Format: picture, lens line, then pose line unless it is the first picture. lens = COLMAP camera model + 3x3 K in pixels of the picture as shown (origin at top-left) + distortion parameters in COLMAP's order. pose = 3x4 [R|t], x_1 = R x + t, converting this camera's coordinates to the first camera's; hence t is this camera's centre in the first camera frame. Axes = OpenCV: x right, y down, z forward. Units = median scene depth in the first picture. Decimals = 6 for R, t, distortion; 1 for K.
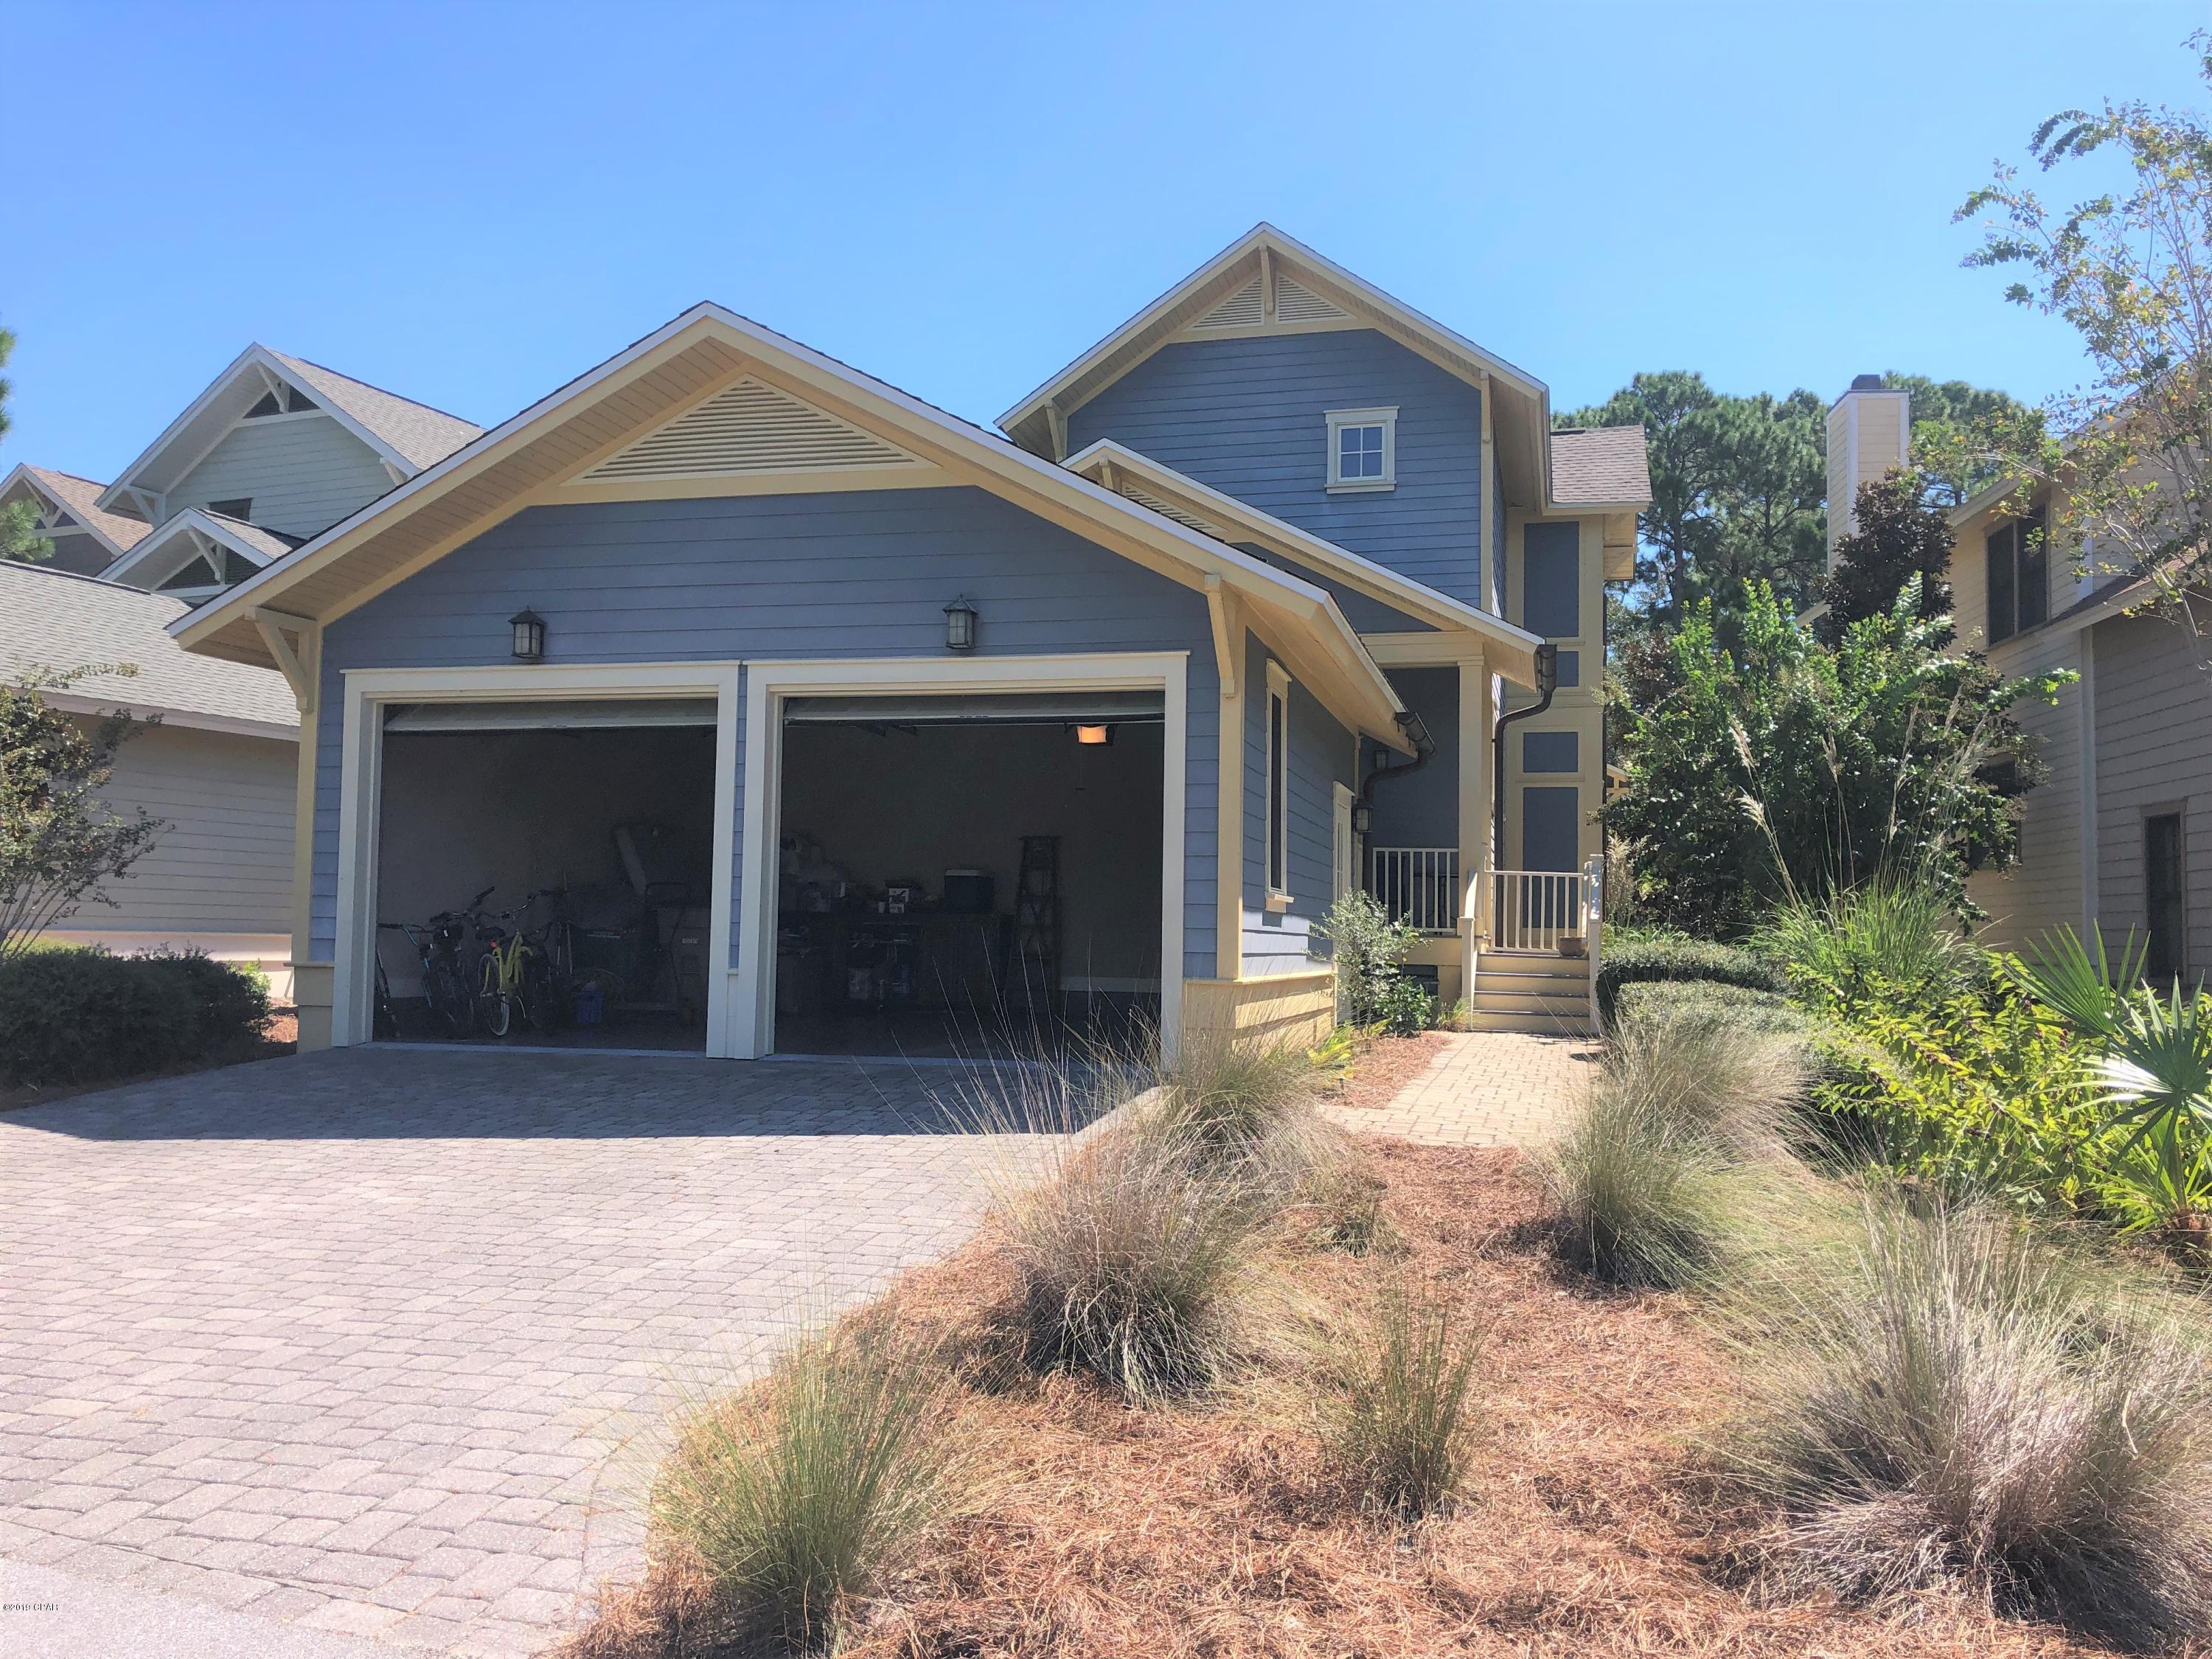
lens RADIAL K [[1820.7, 0, 1116.7], [0, 1820.7, 793.8], [0, 0, 1]] dist [-0.006910, -0.038816]
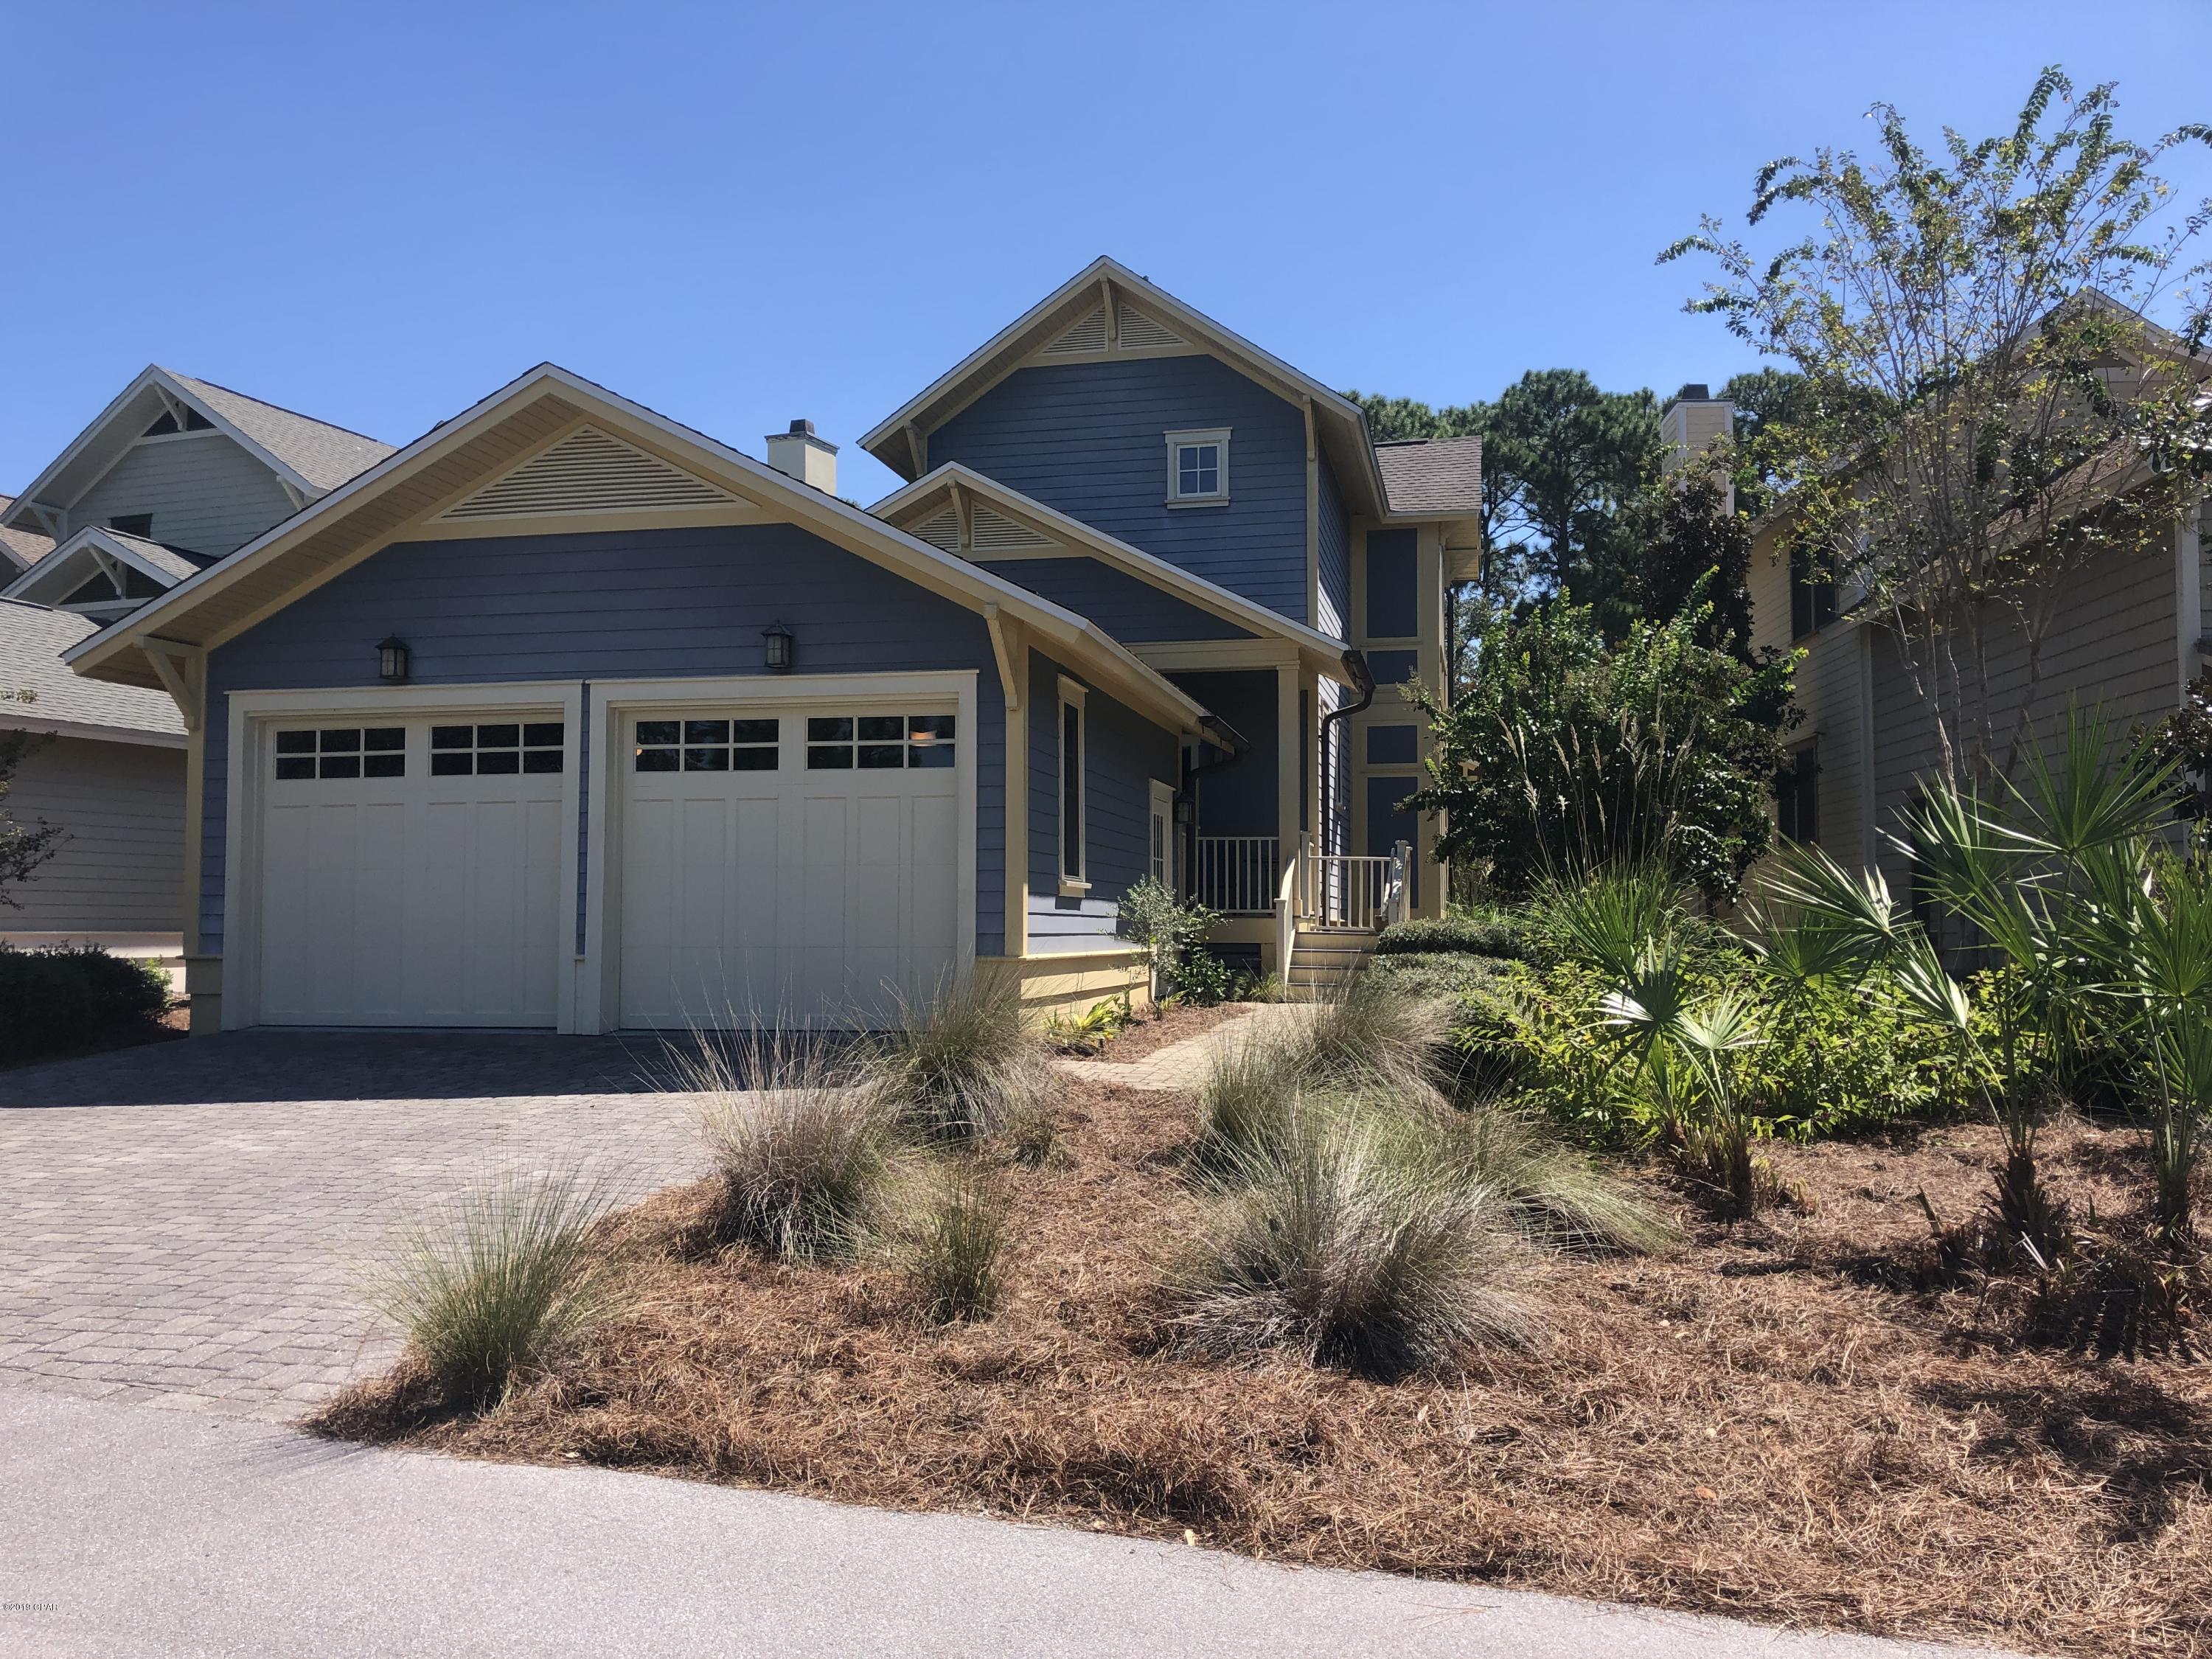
lens RADIAL K [[1805.4, 0, 1114.5], [0, 1805.4, 792.5], [0, 0, 1]] dist [0.005944, -0.047047]
pose [[0.999151, -0.013379, 0.038969, 0.067744], [0.013176, 0.999898, 0.005464, -0.005071], [-0.039038, -0.004946, 0.999225, -0.112647]]
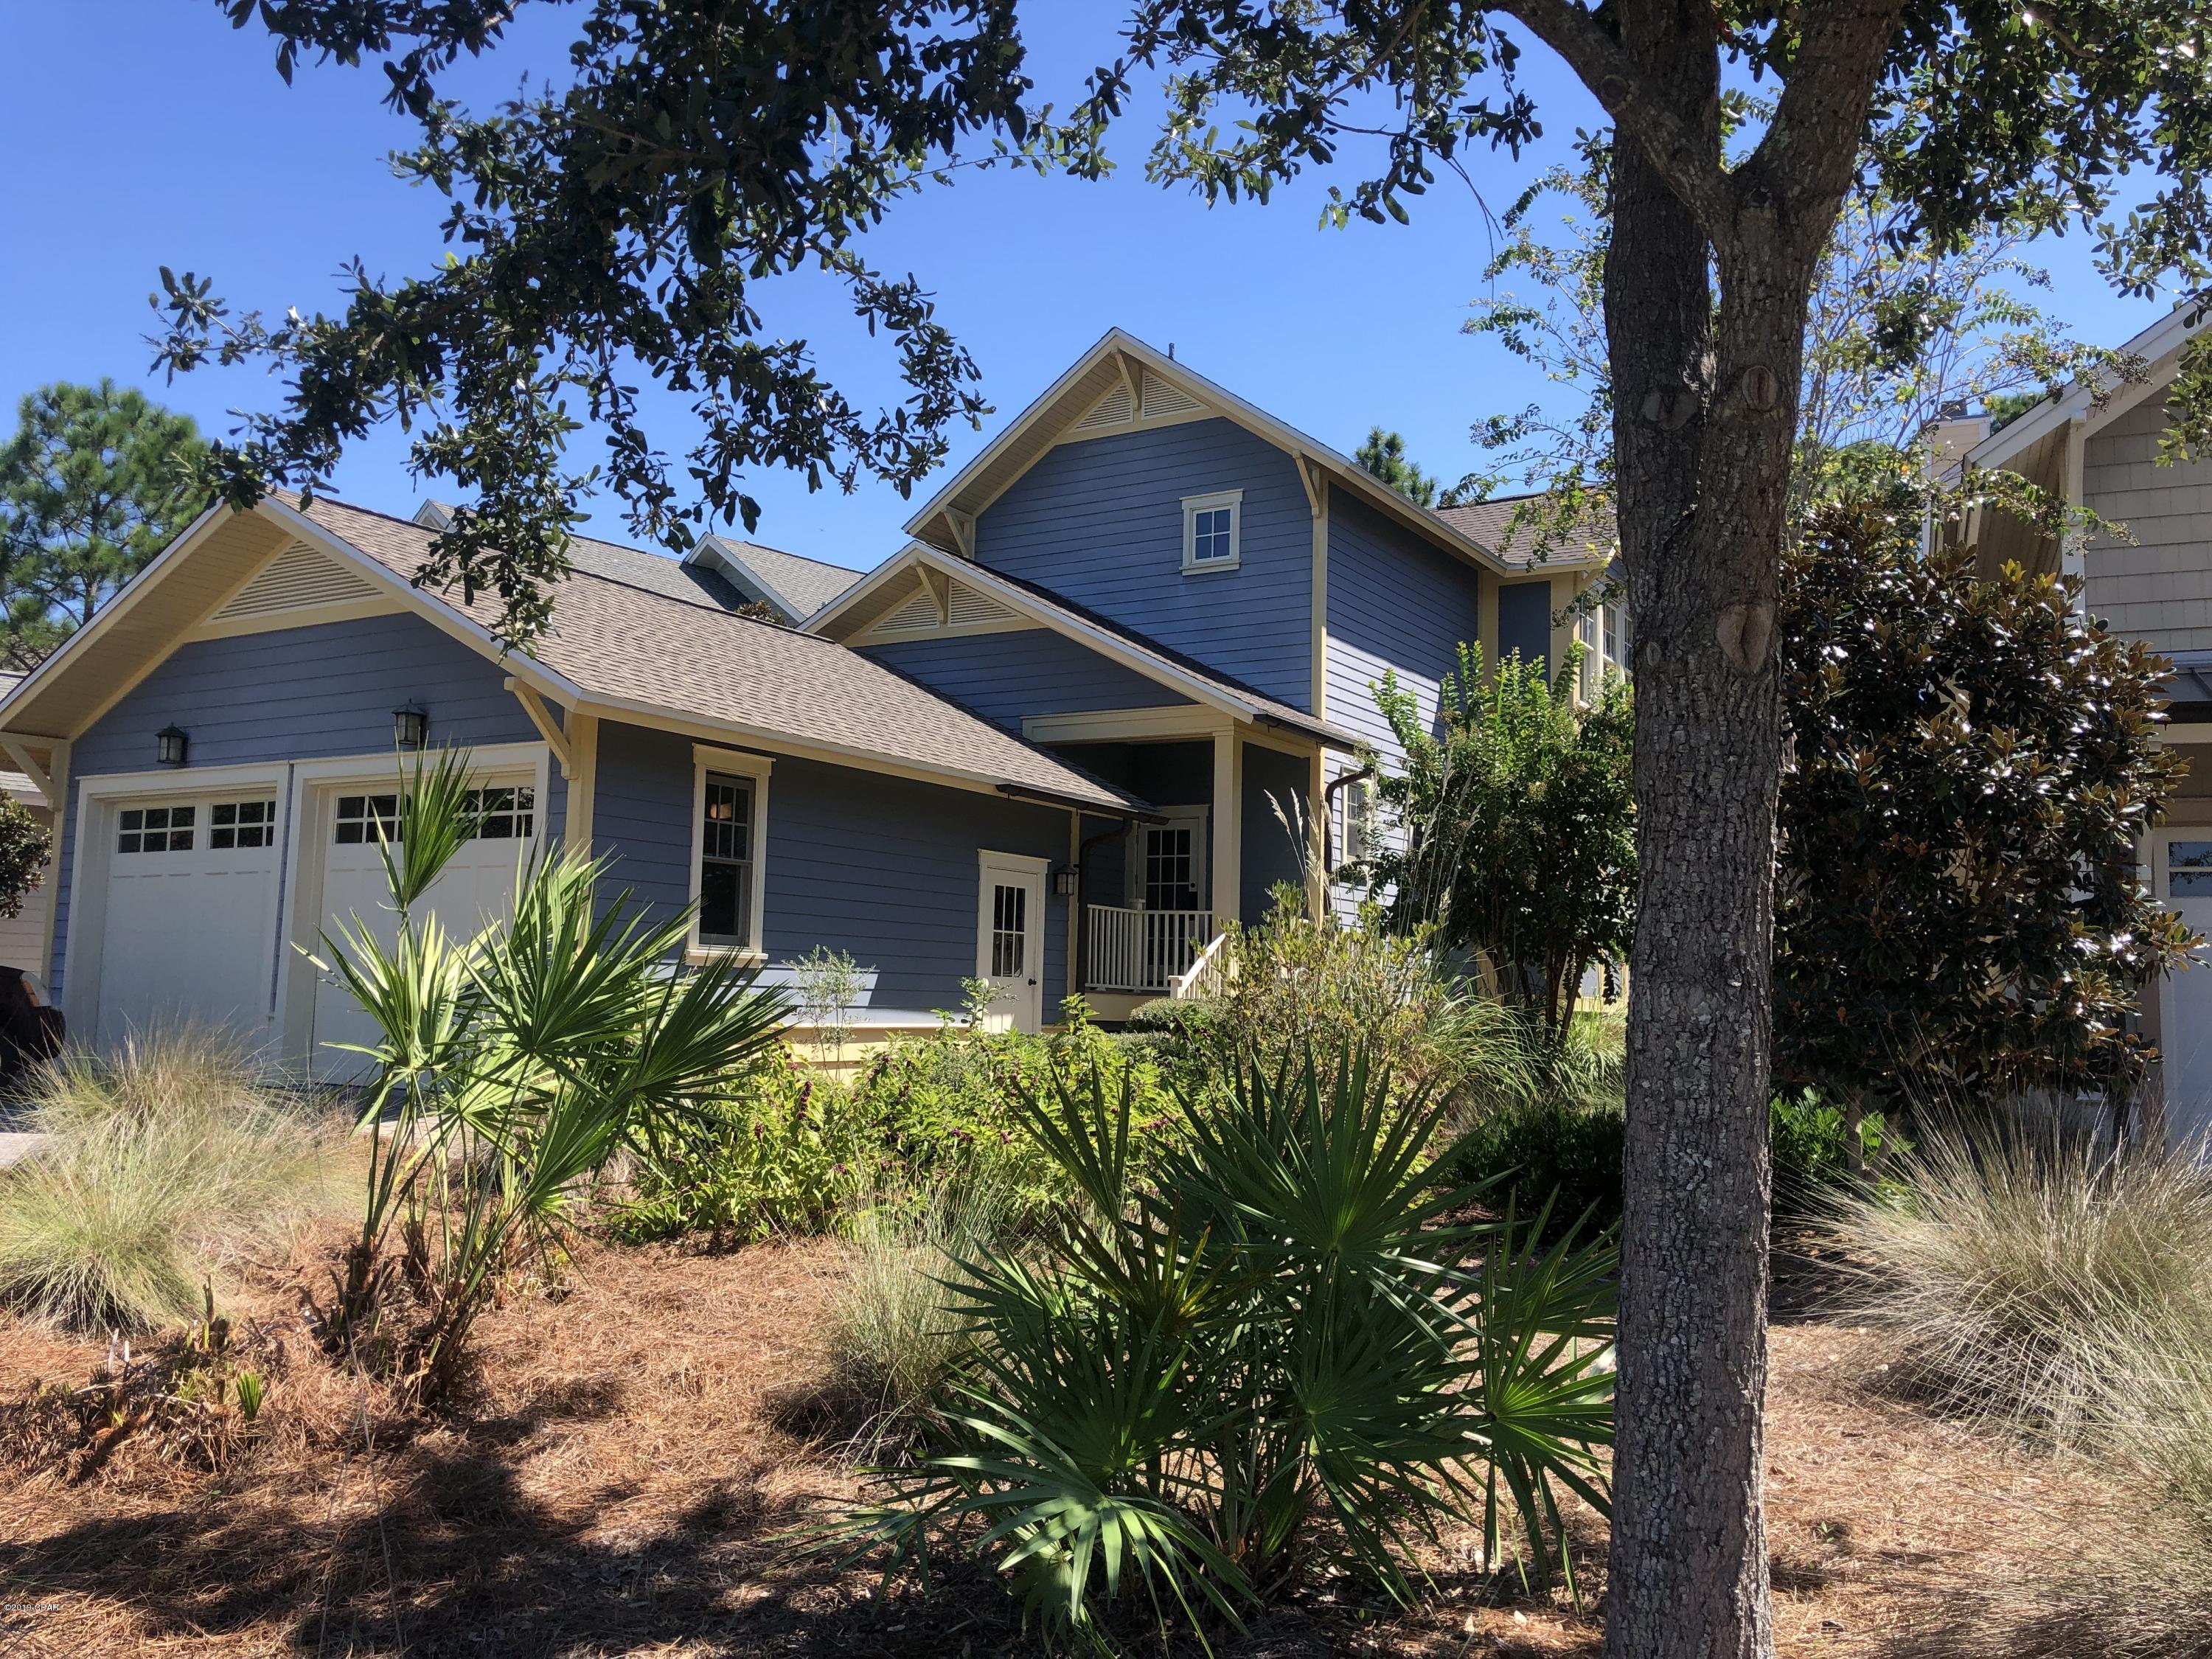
lens RADIAL K [[1820.7, 0, 1116.7], [0, 1820.7, 793.8], [0, 0, 1]] dist [-0.006910, -0.038816]
pose [[0.965517, -0.029444, -0.258668, 0.581466], [0.018407, 0.998818, -0.044990, 0.013613], [0.259687, 0.038677, 0.964918, -0.038130]]
